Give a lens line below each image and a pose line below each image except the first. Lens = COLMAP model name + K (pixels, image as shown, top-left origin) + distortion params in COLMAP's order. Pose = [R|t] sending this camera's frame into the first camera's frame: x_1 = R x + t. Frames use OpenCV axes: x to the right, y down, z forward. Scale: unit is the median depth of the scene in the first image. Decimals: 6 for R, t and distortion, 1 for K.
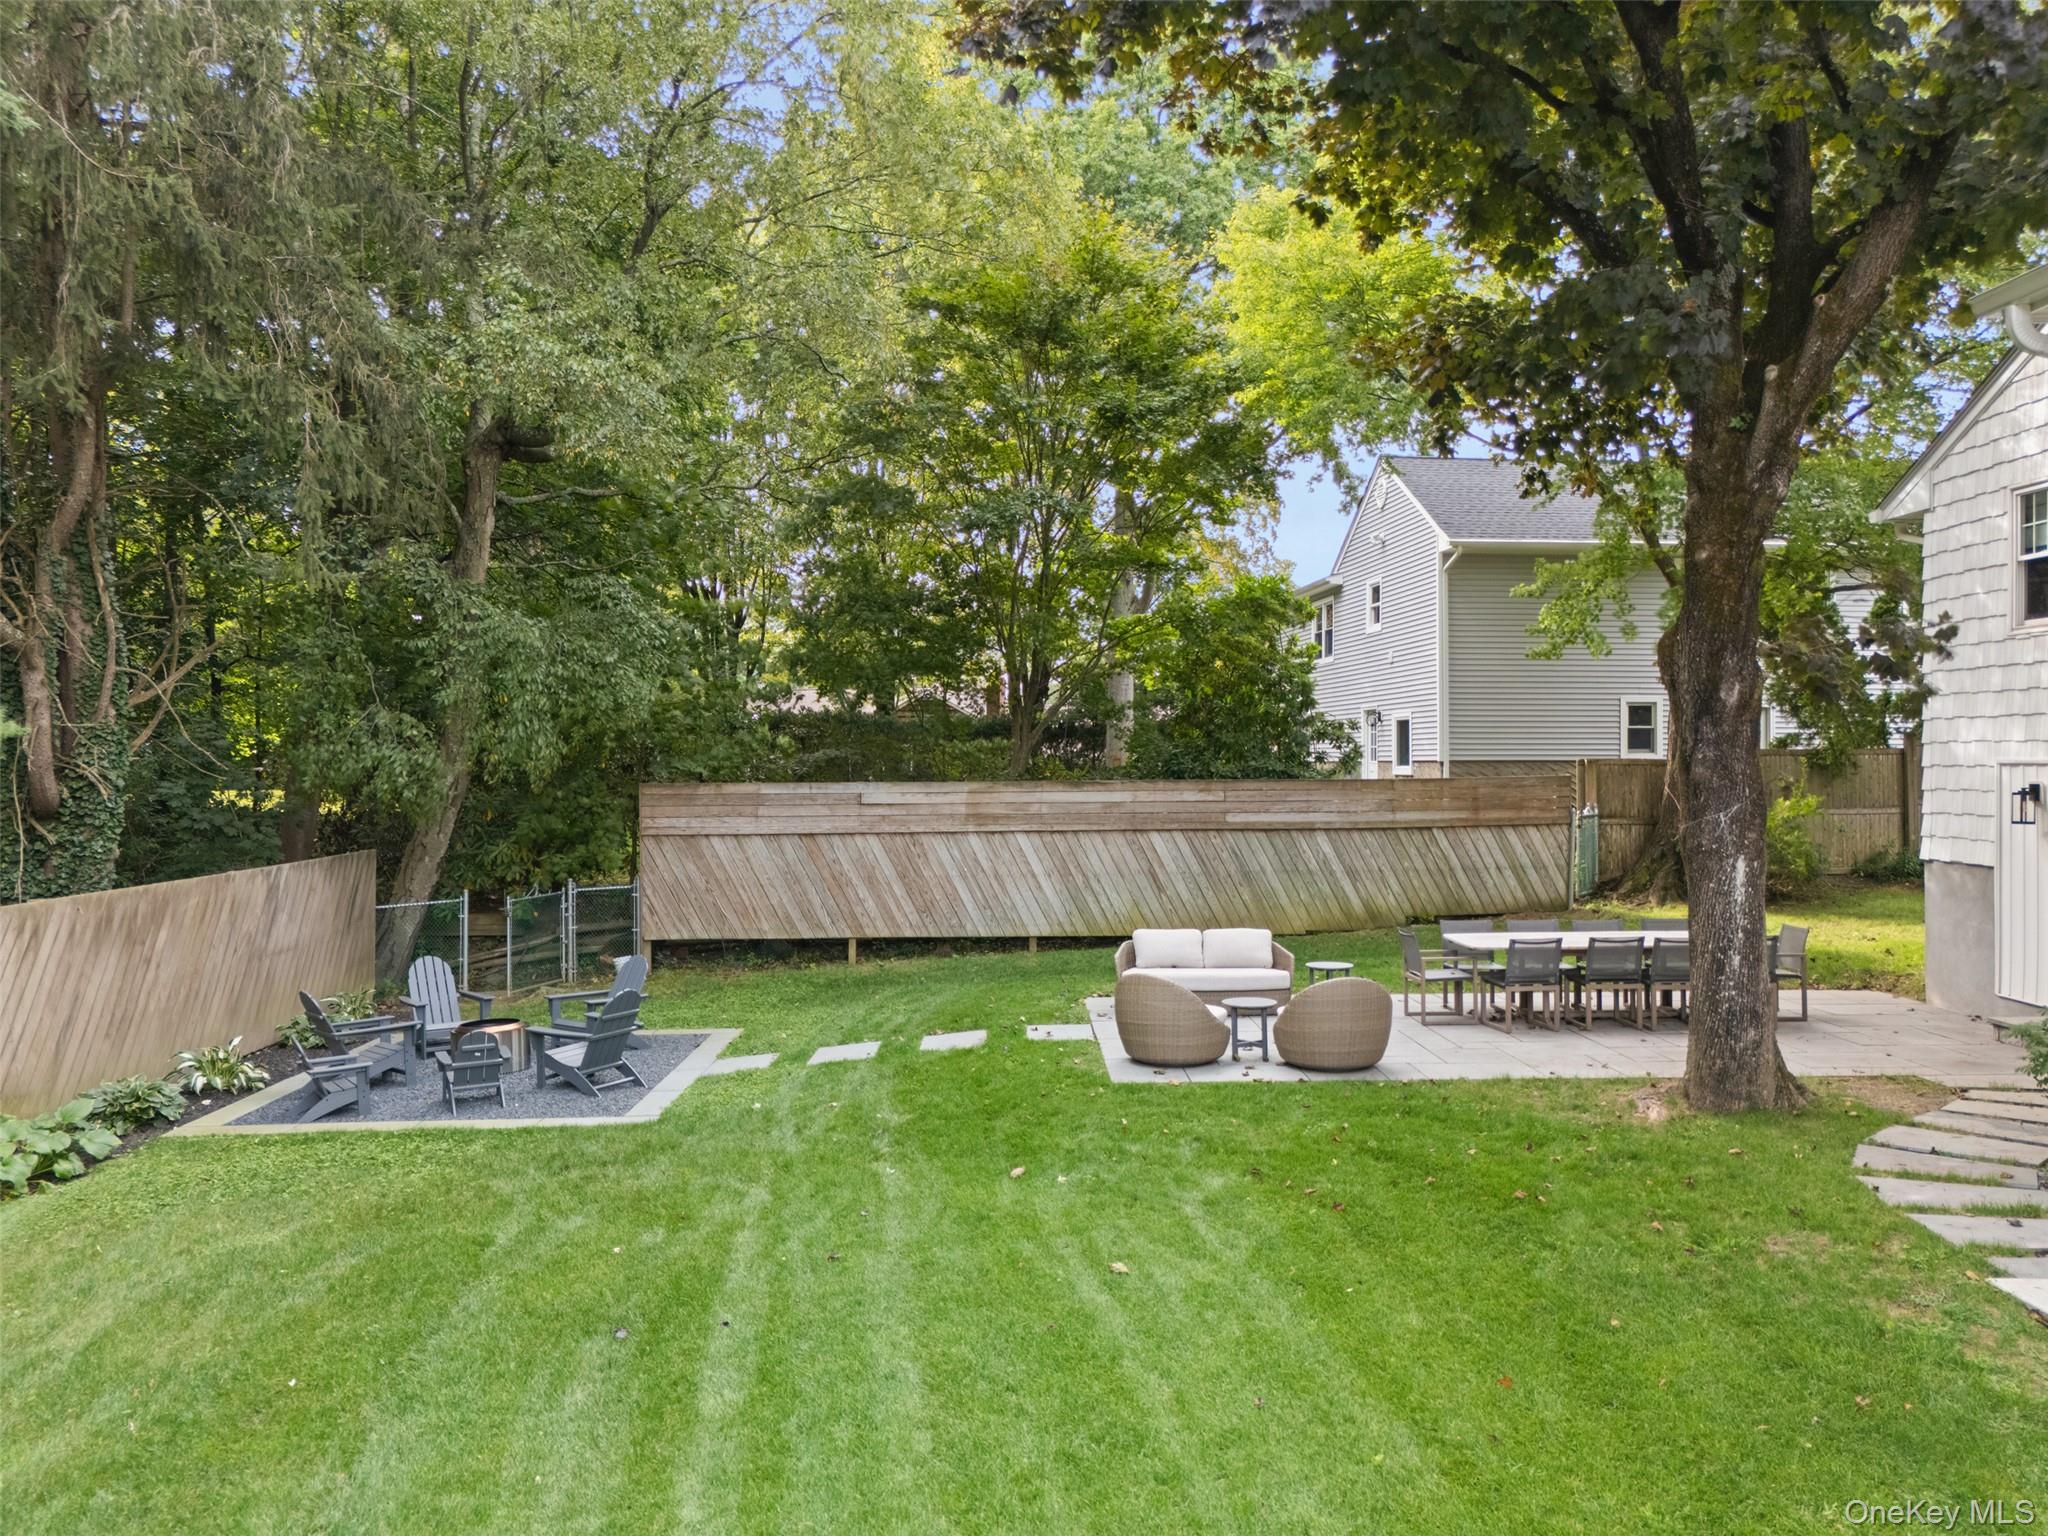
lens RADIAL K [[1500.9, 0, 1024.0], [0, 1500.9, 768.0], [0, 0, 1]] dist [-0.004249, -0.002731]
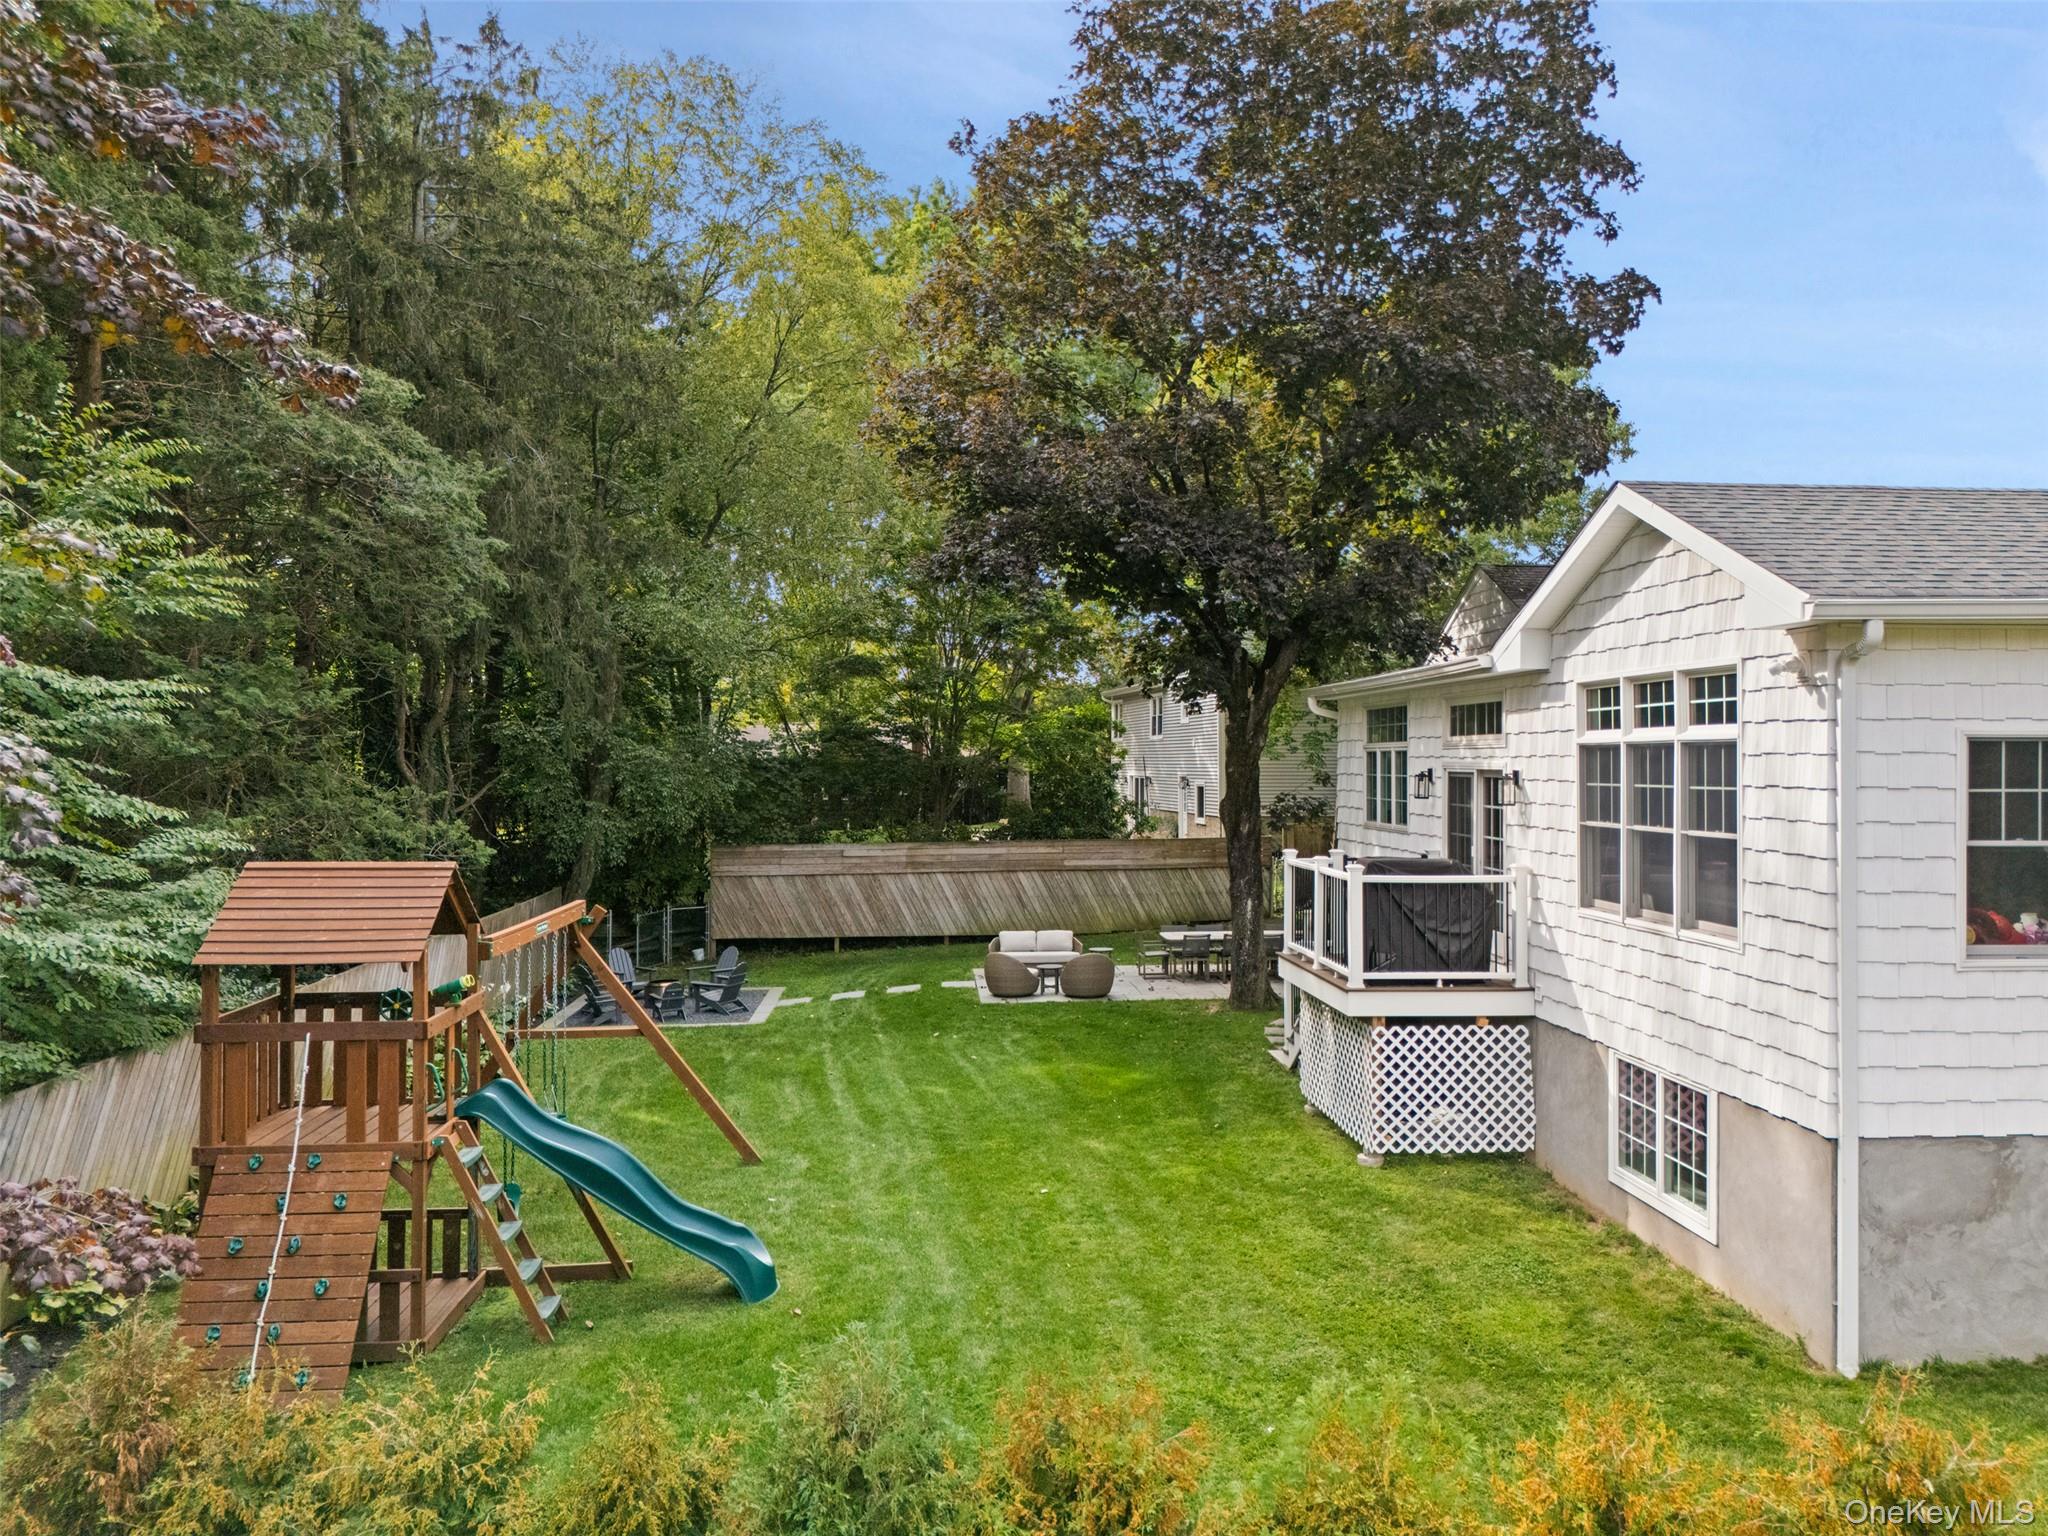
lens RADIAL K [[1500.9, 0, 1024.0], [0, 1500.9, 768.0], [0, 0, 1]] dist [-0.004249, -0.002731]
pose [[0.998643, -0.000556, 0.052076, 0.006718], [0.000588, 1.000000, -0.000603, -0.094043], [-0.052075, 0.000633, 0.998643, -0.865331]]
